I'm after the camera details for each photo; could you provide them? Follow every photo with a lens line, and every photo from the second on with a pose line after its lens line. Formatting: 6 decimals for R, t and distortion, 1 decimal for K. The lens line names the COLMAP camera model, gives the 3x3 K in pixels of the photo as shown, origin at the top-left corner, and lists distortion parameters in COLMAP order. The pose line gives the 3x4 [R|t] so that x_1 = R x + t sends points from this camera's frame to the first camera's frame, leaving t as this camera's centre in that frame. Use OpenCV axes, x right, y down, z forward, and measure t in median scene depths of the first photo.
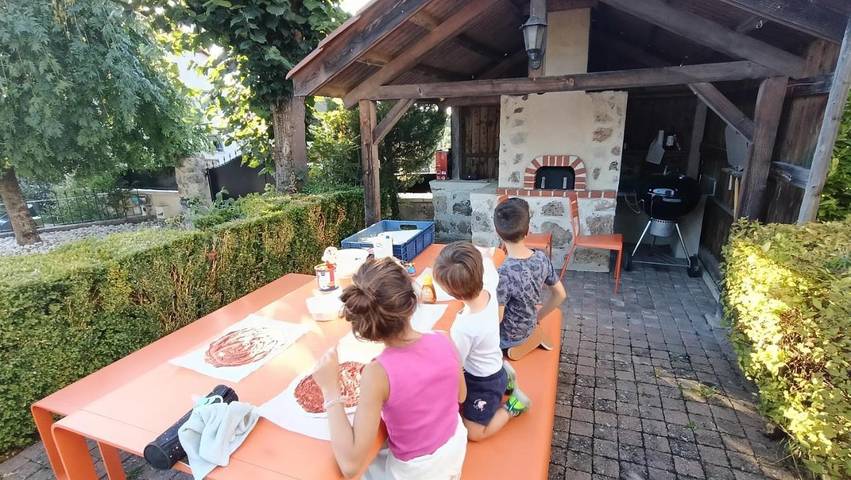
lens RADIAL K [[396.8, 0, 424.4], [0, 396.8, 243.5], [0, 0, 1]] dist [0.001358, 0.001087]
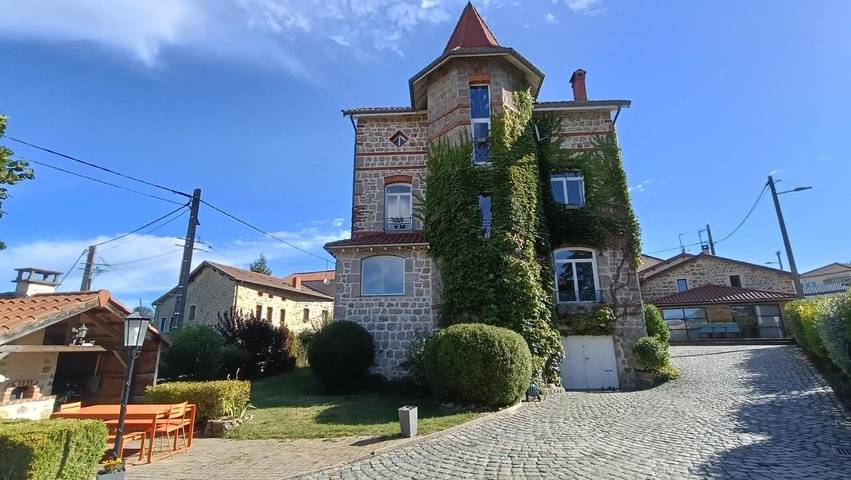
lens RADIAL K [[396.8, 0, 424.4], [0, 396.8, 243.5], [0, 0, 1]] dist [0.001358, 0.001087]
pose [[-0.283046, 0.262343, 0.922530, -2.283414], [0.277548, 0.943114, -0.183041, 0.044230], [-0.918070, 0.204237, -0.339757, -0.278285]]
